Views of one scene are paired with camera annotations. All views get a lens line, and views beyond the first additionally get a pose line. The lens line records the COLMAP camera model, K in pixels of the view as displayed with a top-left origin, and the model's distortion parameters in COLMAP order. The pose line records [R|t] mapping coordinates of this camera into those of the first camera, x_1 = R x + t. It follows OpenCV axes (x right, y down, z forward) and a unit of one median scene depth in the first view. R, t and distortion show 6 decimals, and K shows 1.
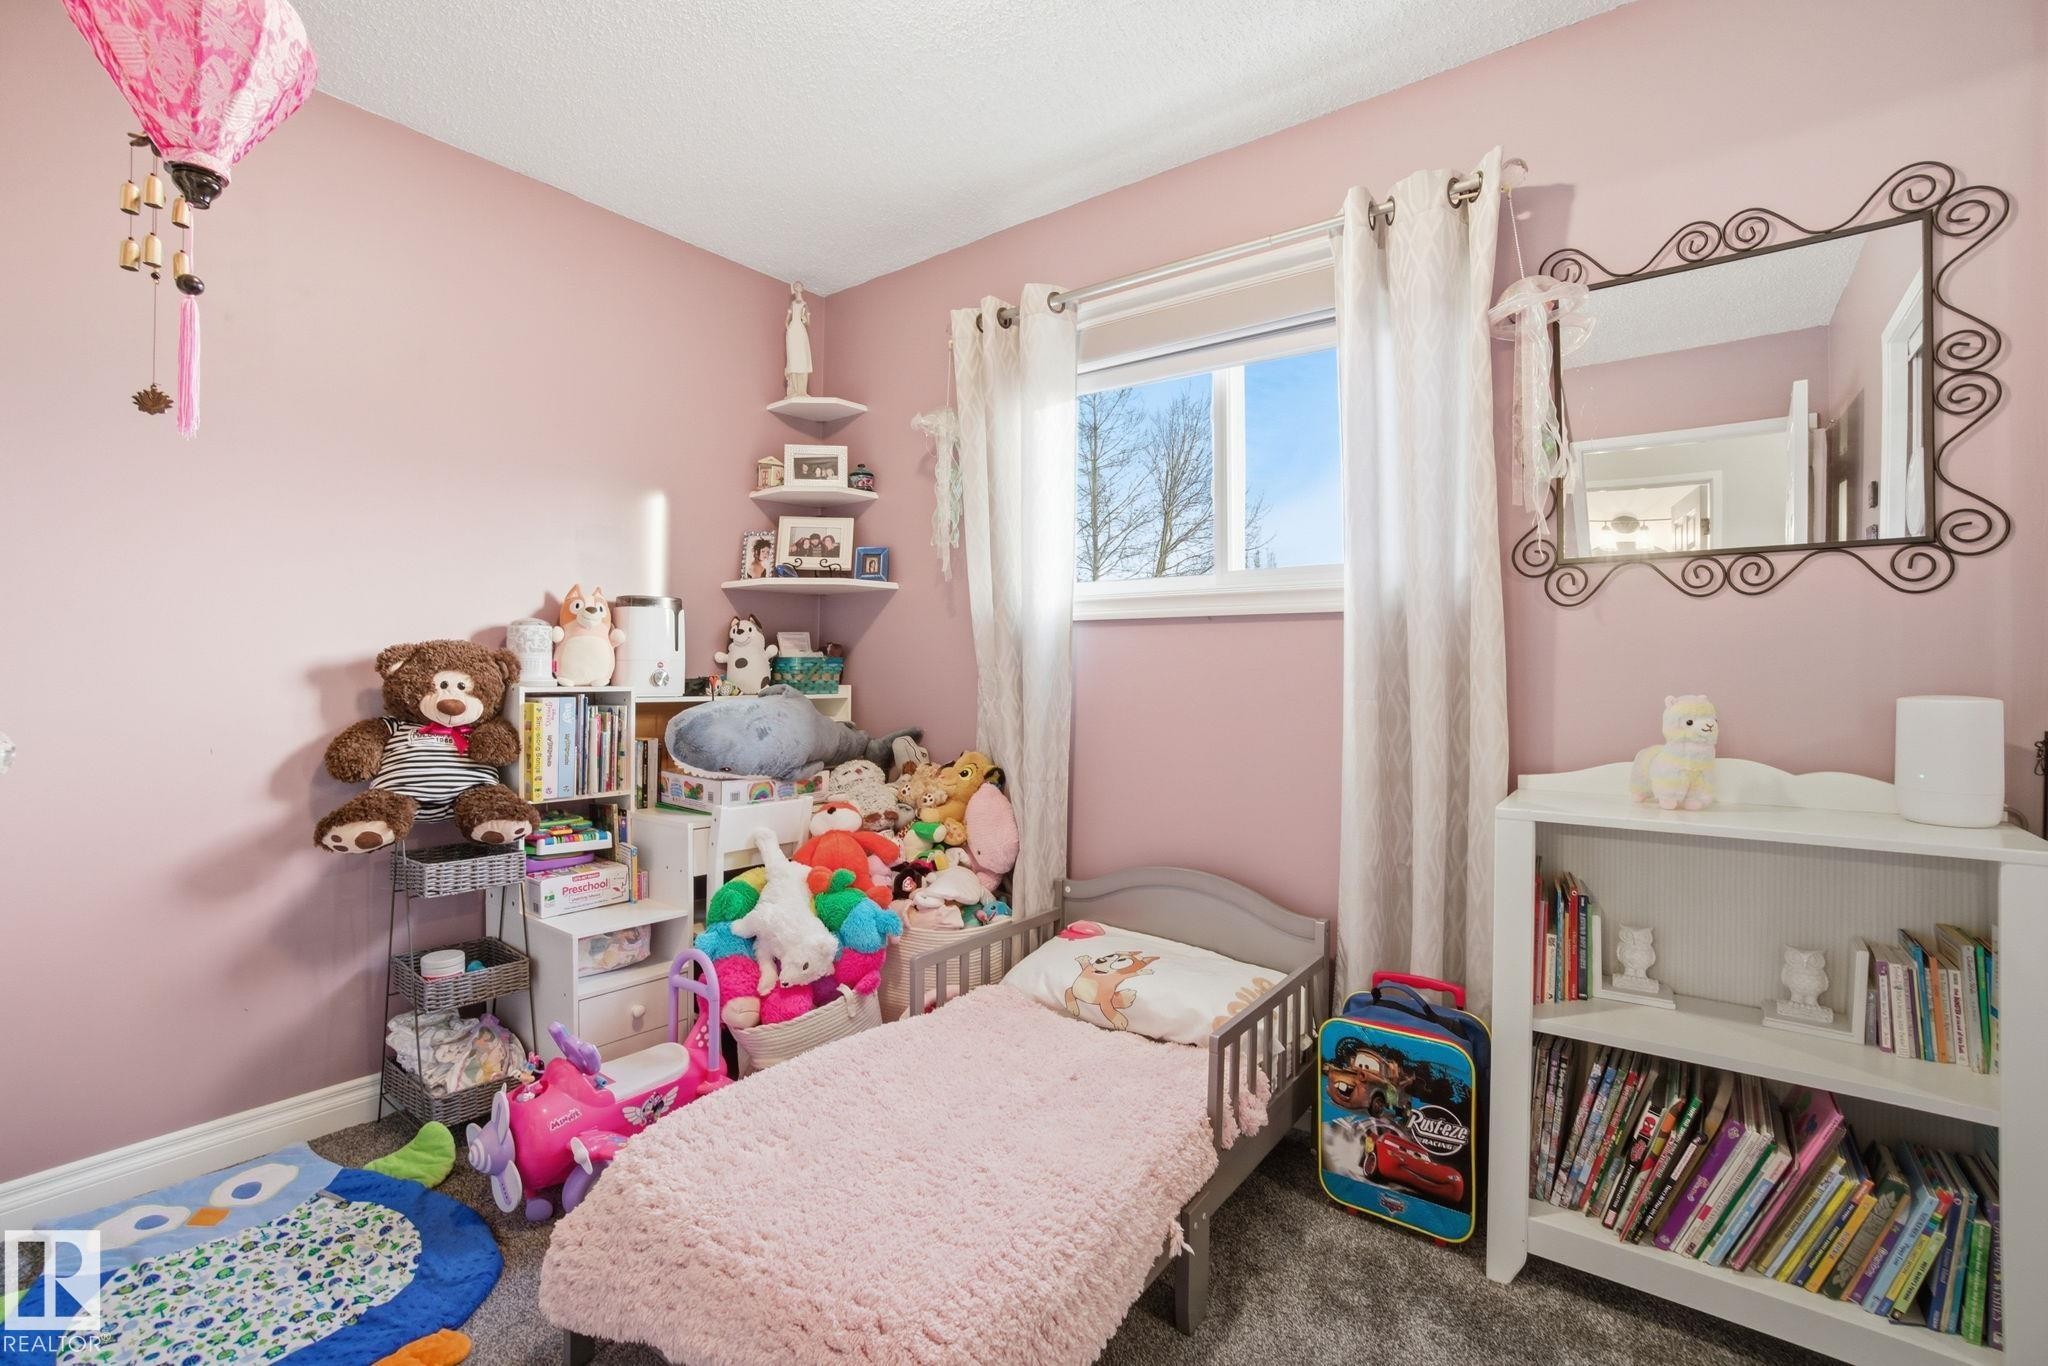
lens RADIAL K [[920.1, 0, 1020.7], [0, 920.1, 669.8], [0, 0, 1]] dist [-0.069156, 0.032642]
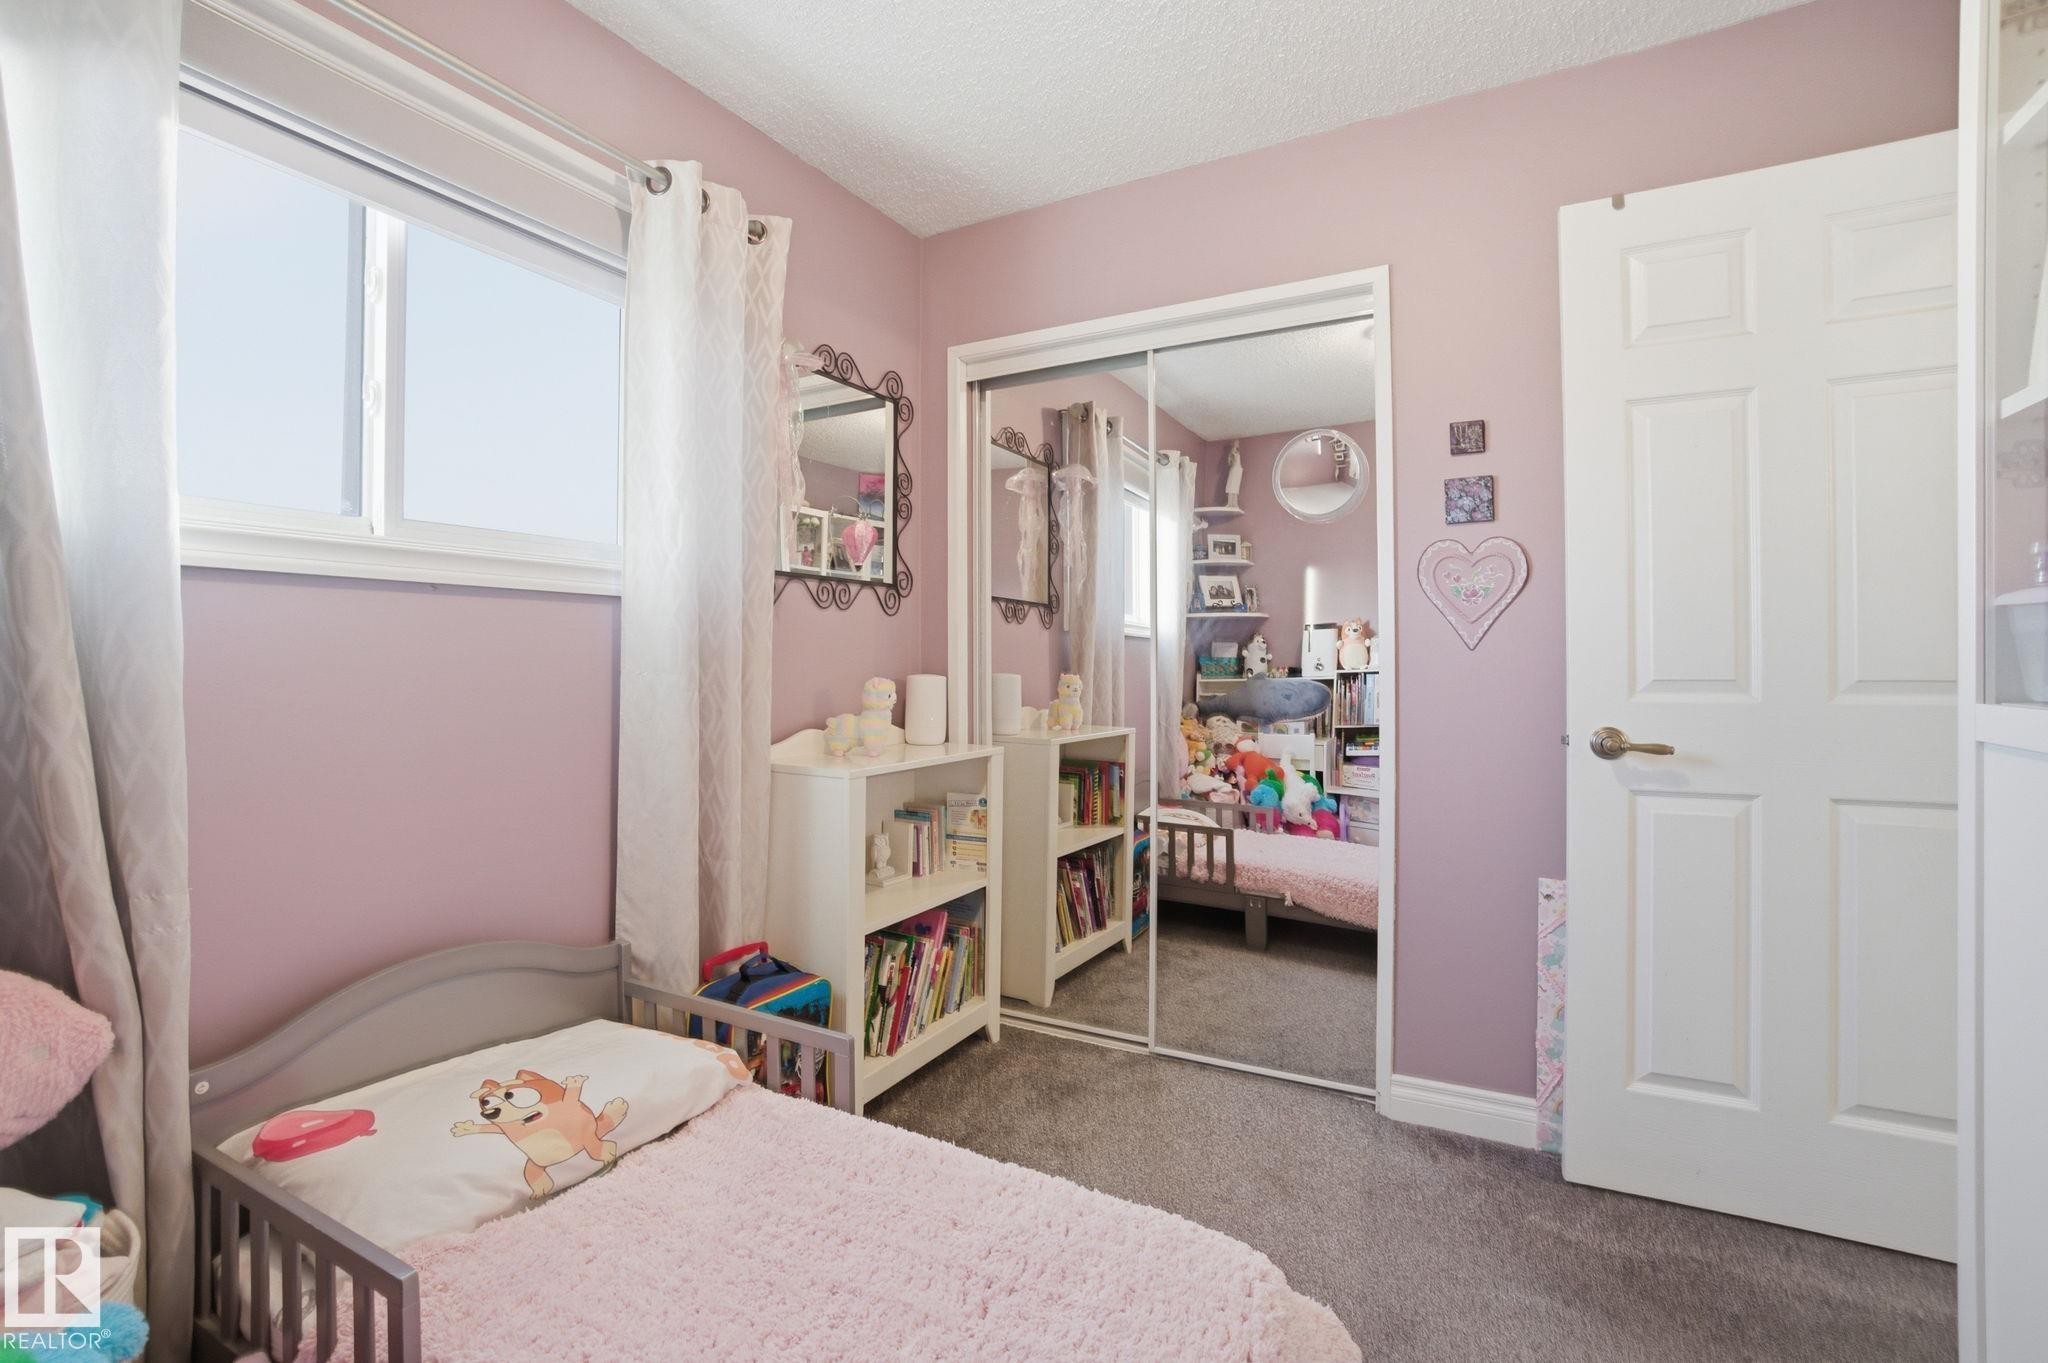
lens RADIAL K [[920.1, 0, 1020.7], [0, 920.1, 668.3], [0, 0, 1]] dist [-0.069156, 0.032642]
pose [[-0.143444, -0.004508, 0.989648, -0.766652], [0.004377, 0.999977, 0.005190, 0.007774], [-0.989649, 0.005076, -0.143421, 0.950802]]
